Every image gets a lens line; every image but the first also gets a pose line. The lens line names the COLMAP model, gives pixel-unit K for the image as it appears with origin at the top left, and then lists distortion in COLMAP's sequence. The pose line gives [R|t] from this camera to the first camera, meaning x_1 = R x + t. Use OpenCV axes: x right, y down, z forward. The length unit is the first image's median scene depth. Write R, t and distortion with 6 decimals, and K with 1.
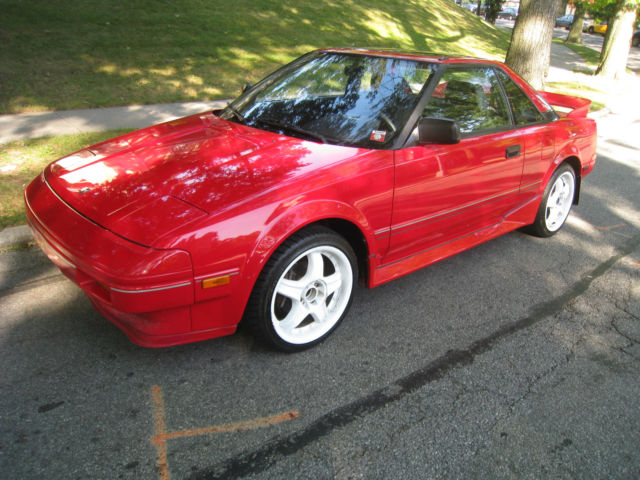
lens RADIAL K [[531.3, 0, 327.9], [0, 531.3, 252.1], [0, 0, 1]] dist [-0.162829, 0.104765]
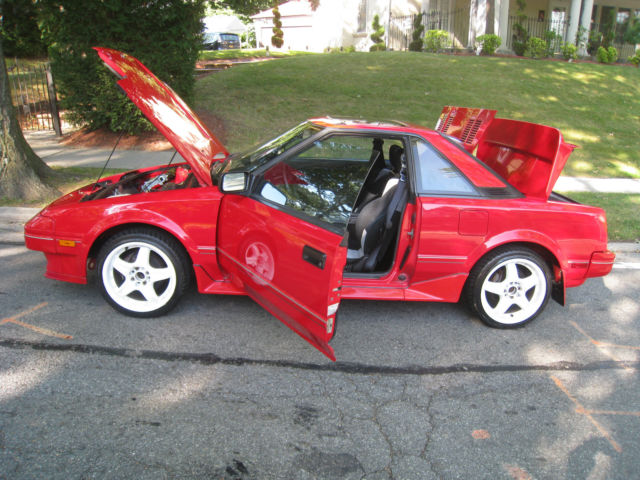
lens RADIAL K [[531.3, 0, 327.9], [0, 531.3, 252.1], [0, 0, 1]] dist [-0.162829, 0.104765]
pose [[0.789962, 0.190475, -0.582820, 1.152125], [-0.273259, 0.960277, -0.056545, -0.042044], [0.548899, 0.203930, 0.810631, 0.134023]]
